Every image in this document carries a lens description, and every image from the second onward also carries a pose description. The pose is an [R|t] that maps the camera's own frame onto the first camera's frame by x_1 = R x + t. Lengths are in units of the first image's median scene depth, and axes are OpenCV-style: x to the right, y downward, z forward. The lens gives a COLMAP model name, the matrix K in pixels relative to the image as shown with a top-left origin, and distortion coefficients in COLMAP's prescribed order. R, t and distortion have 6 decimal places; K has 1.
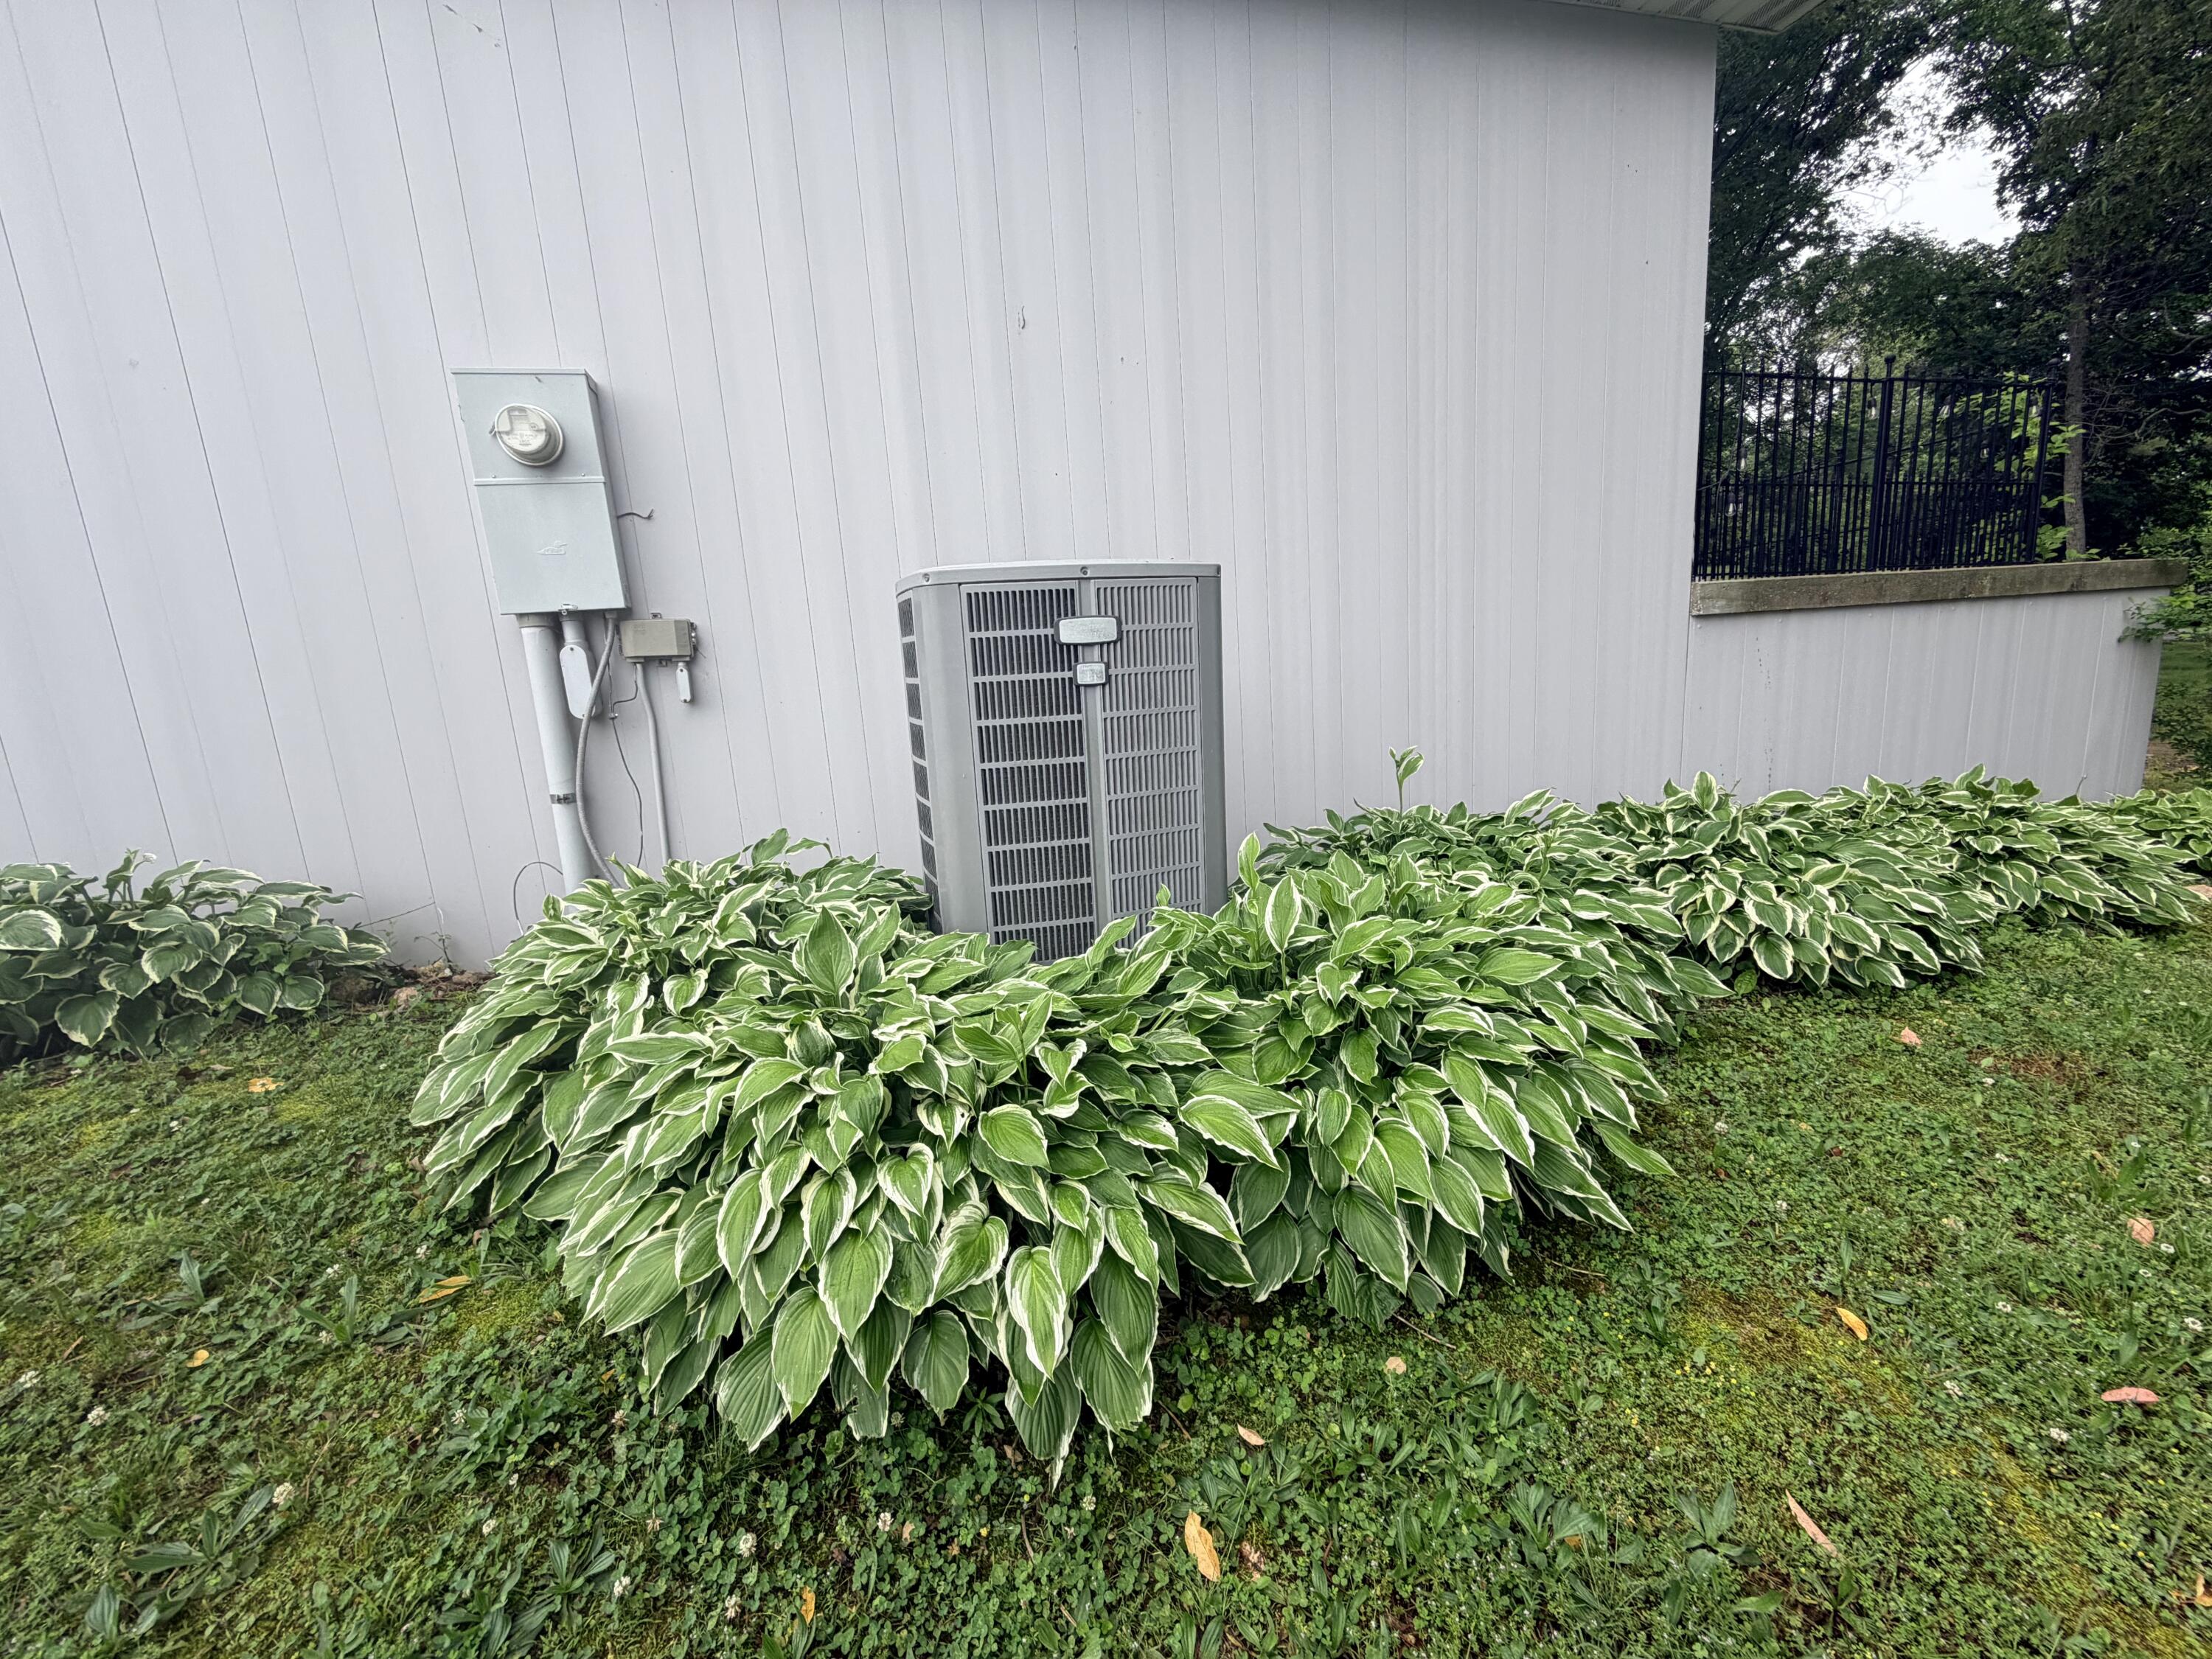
lens RADIAL K [[882.9, 0, 1112.0], [0, 882.9, 833.7], [0, 0, 1]] dist [0.001706, -0.001167]
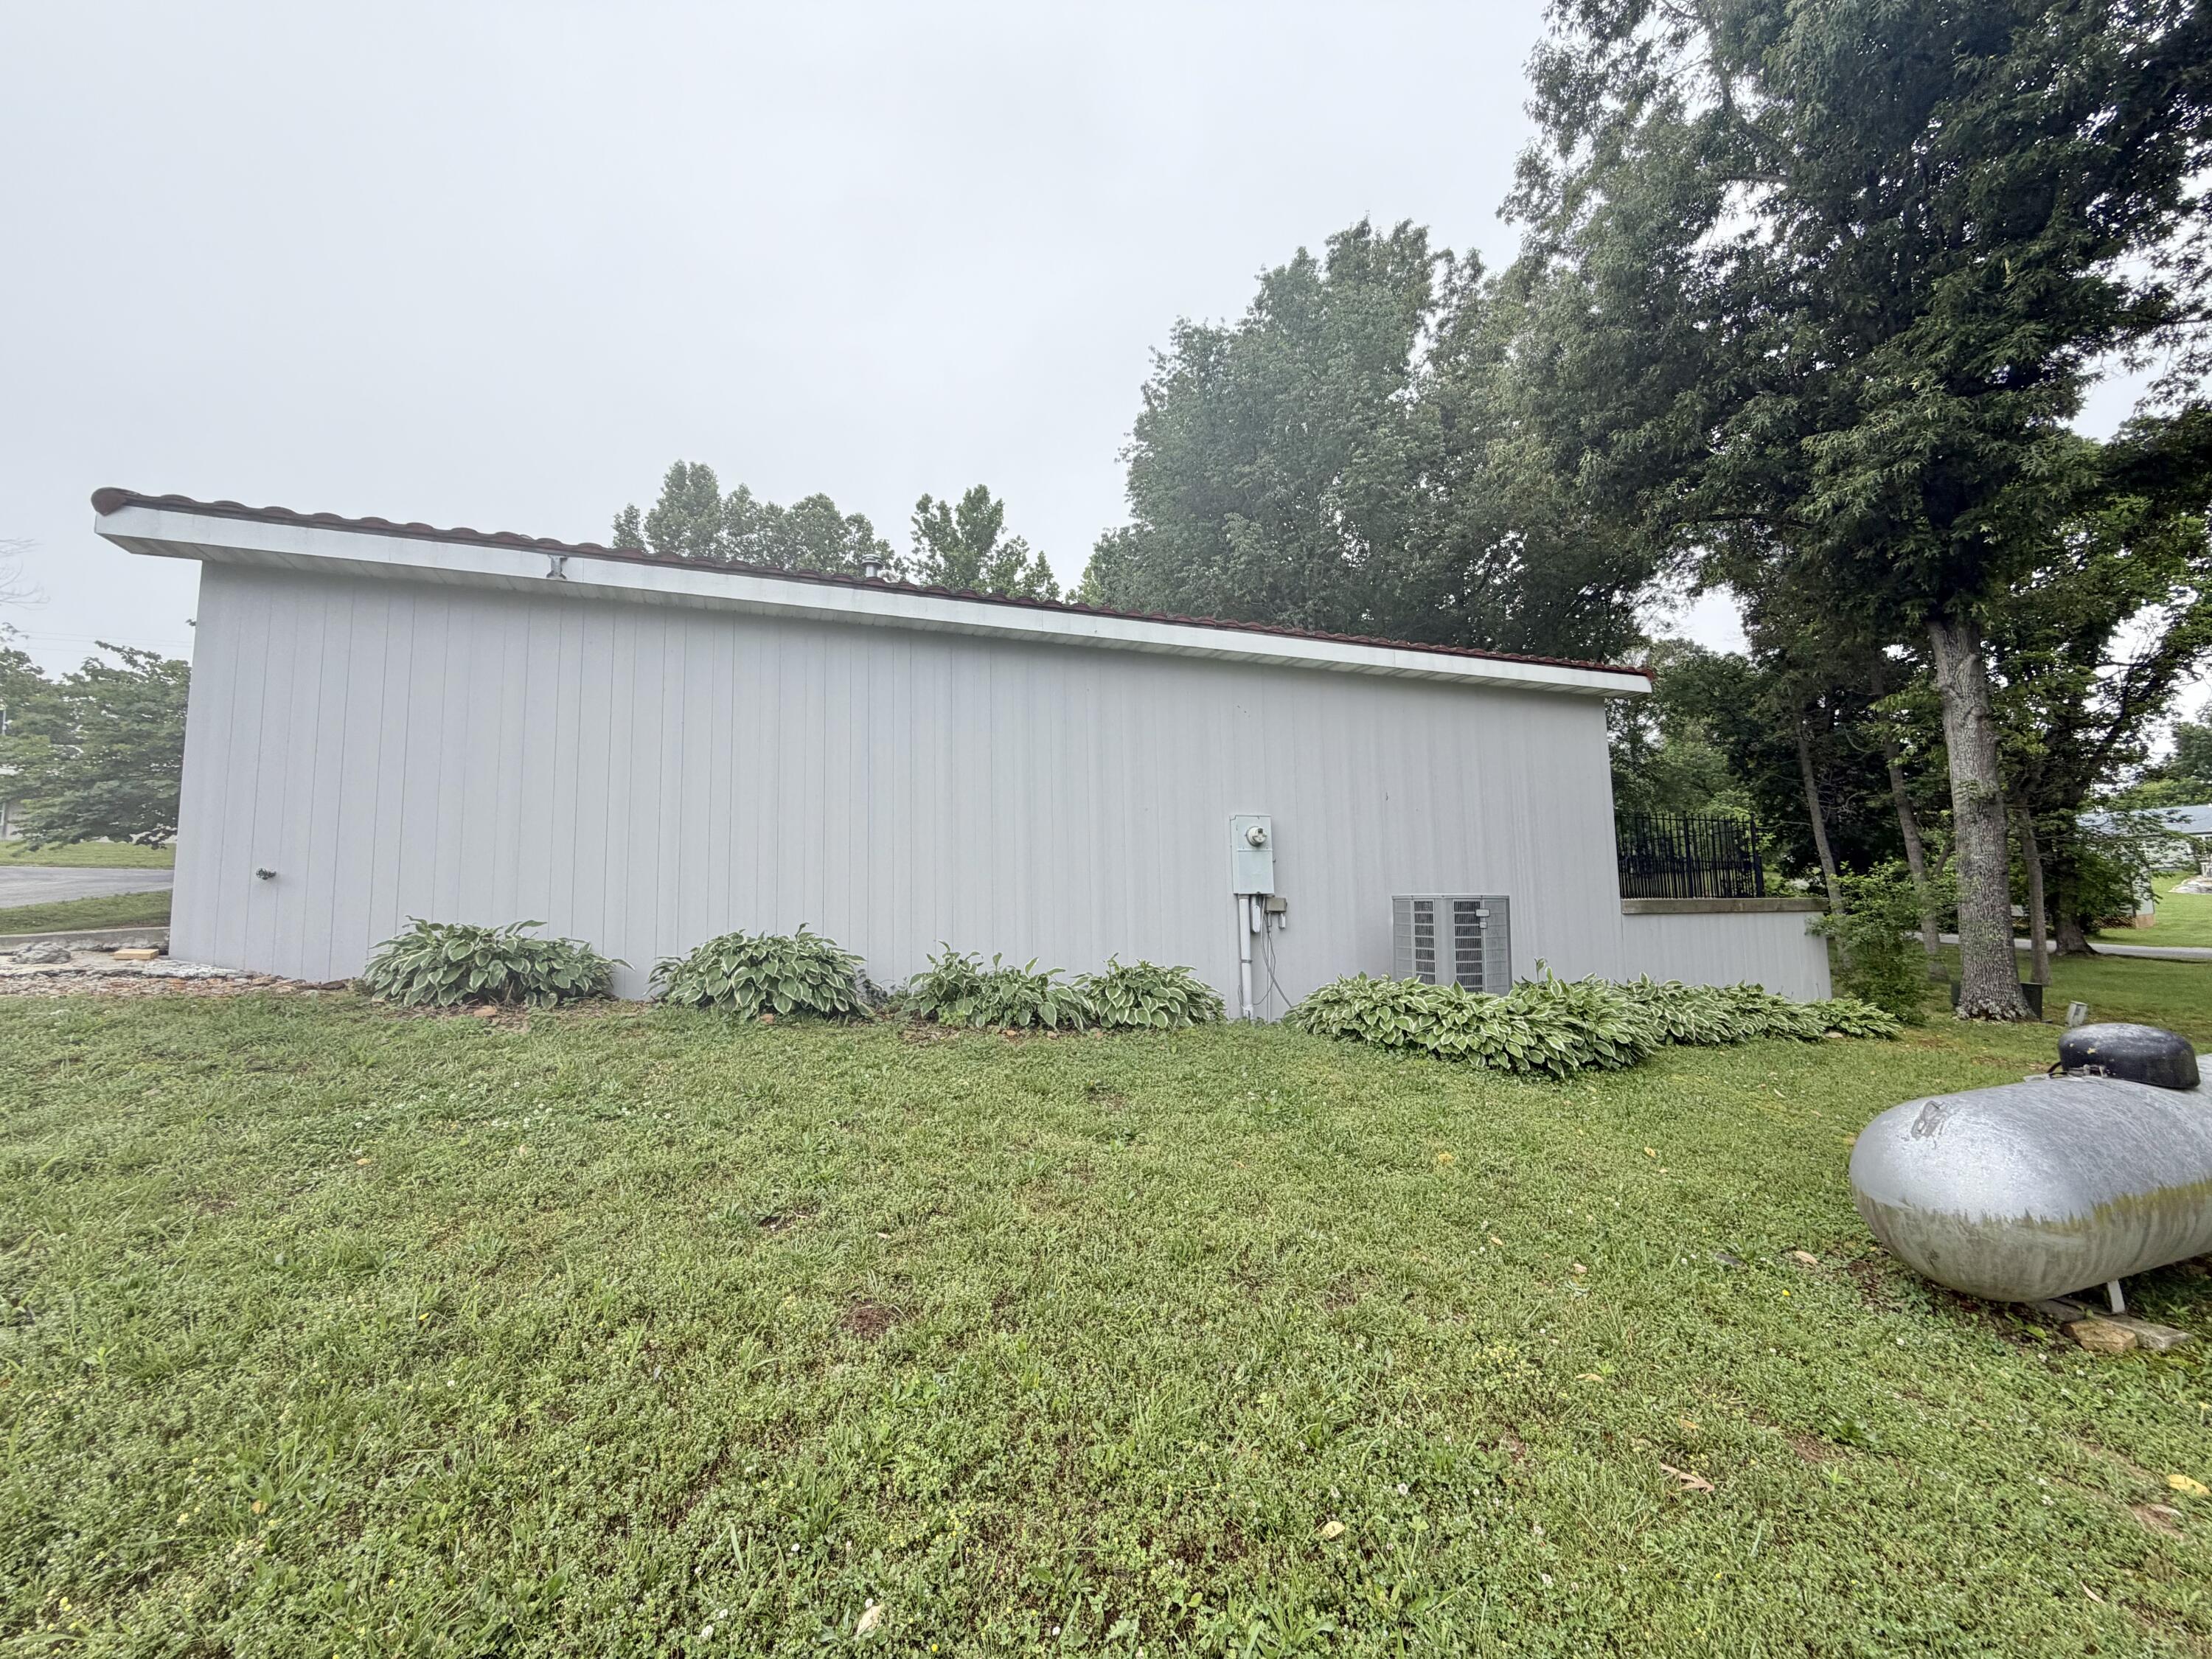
lens RADIAL K [[882.9, 0, 1100.8], [0, 882.9, 831.2], [0, 0, 1]] dist [0.001706, -0.001167]
pose [[0.994371, 0.060752, 0.086810, -1.241709], [-0.033775, 0.958297, -0.283771, 0.339357], [-0.100430, 0.279241, 0.954954, -1.537354]]
